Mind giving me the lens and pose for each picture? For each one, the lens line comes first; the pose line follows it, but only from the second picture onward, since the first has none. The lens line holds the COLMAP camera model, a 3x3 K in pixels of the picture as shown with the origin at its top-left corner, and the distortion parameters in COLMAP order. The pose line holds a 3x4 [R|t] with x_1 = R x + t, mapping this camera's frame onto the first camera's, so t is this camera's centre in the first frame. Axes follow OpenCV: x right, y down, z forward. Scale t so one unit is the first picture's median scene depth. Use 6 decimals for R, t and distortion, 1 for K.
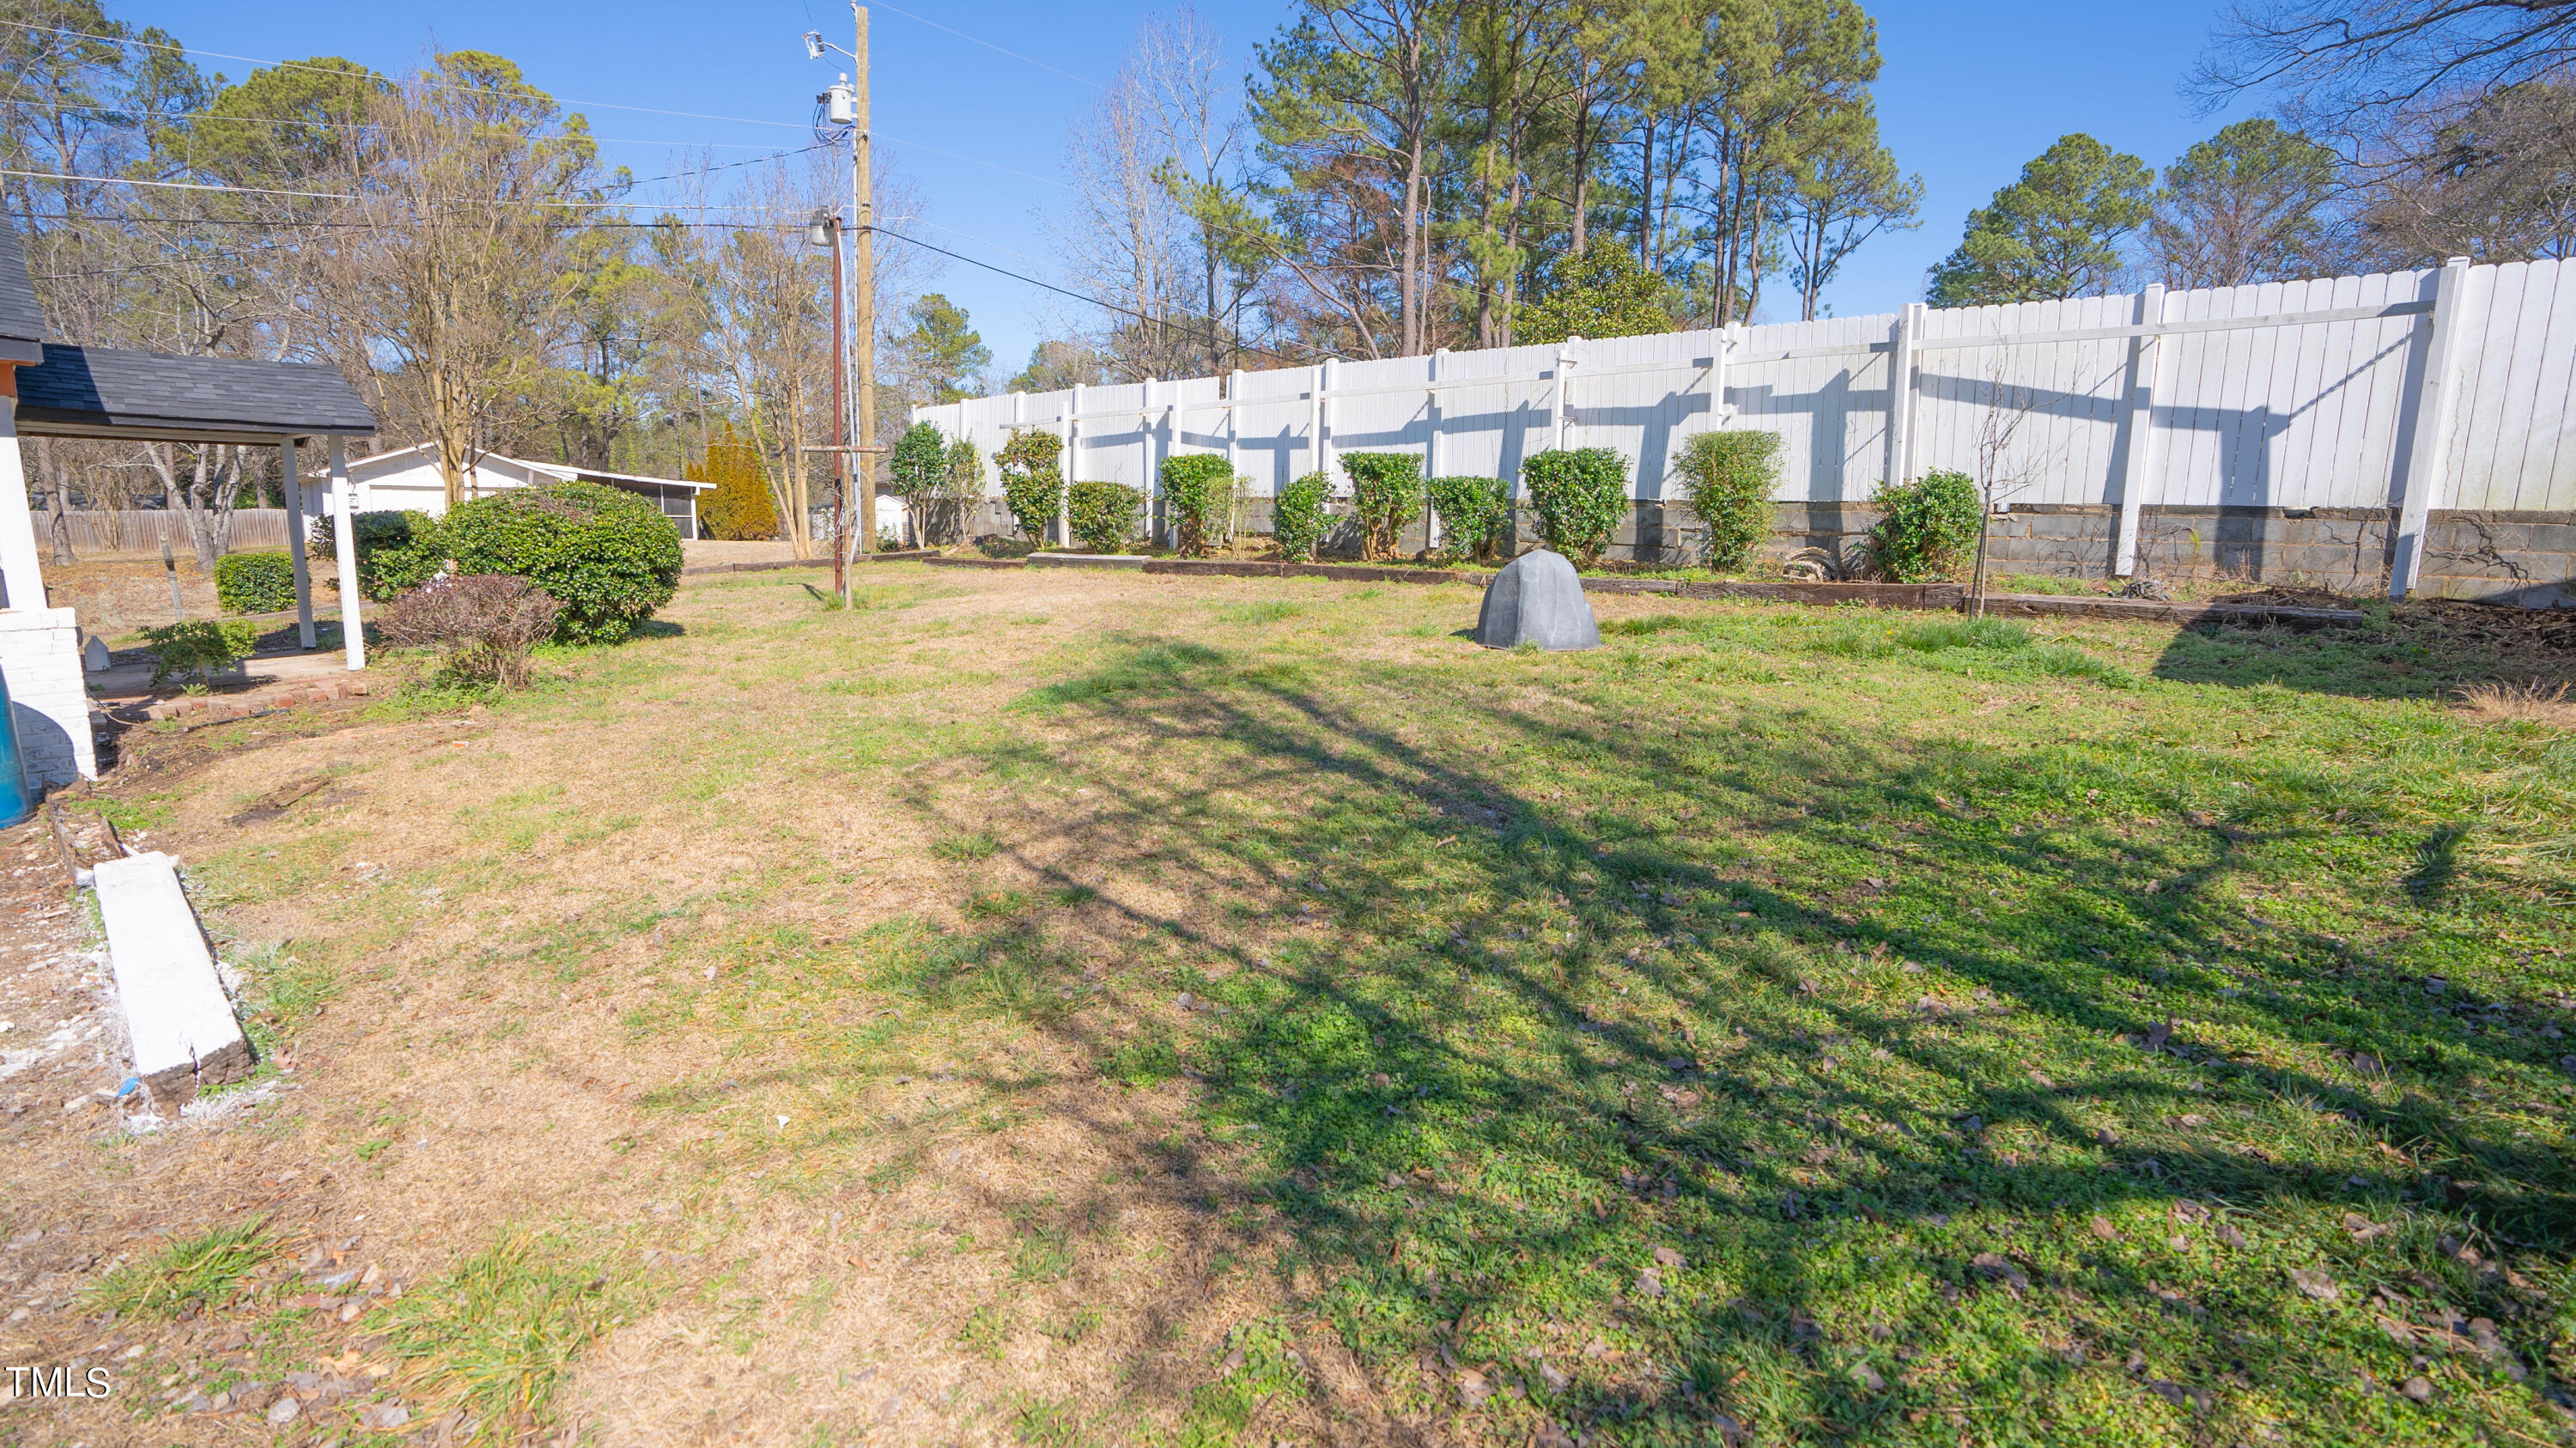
lens RADIAL K [[1196.6, 0, 1292.5], [0, 1196.6, 711.3], [0, 0, 1]] dist [-0.072138, 0.029740]
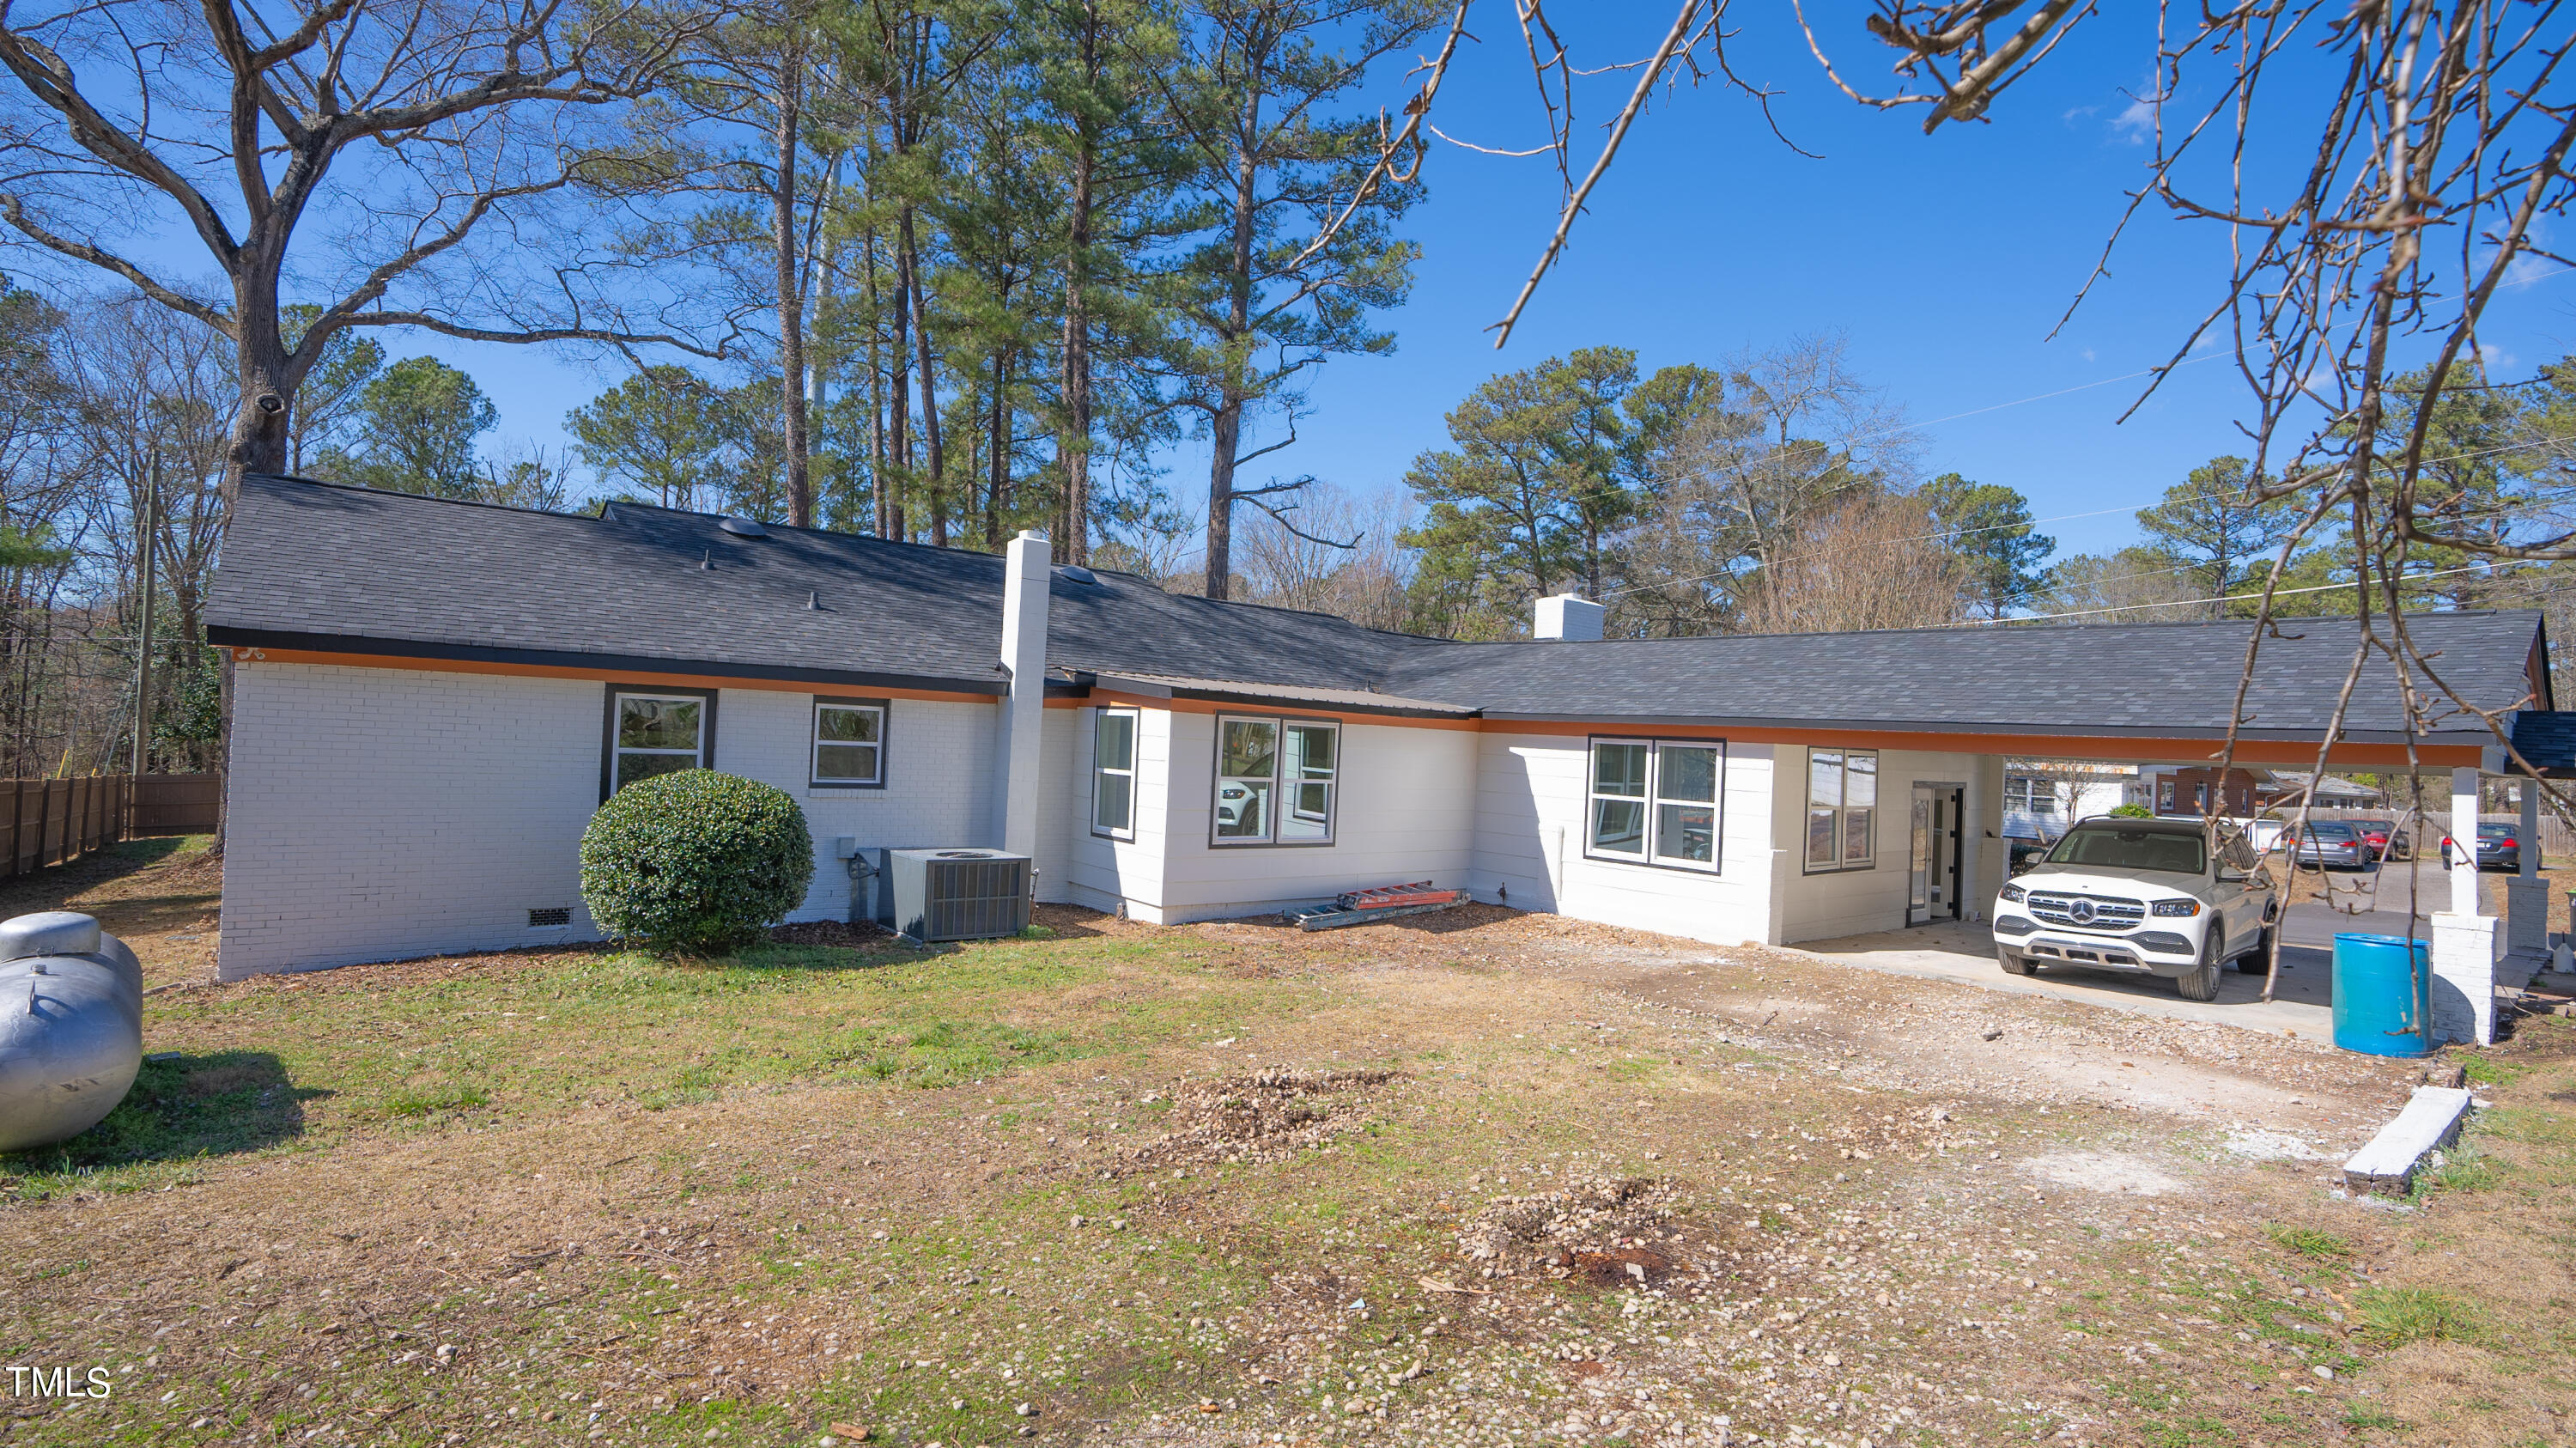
lens RADIAL K [[1196.6, 0, 1292.5], [0, 1196.6, 711.3], [0, 0, 1]] dist [-0.072138, 0.029740]
pose [[-0.139962, -0.027064, -0.989787, 0.711371], [-0.228923, 0.973427, 0.005755, -0.013046], [0.963330, 0.227391, -0.142439, -0.351563]]
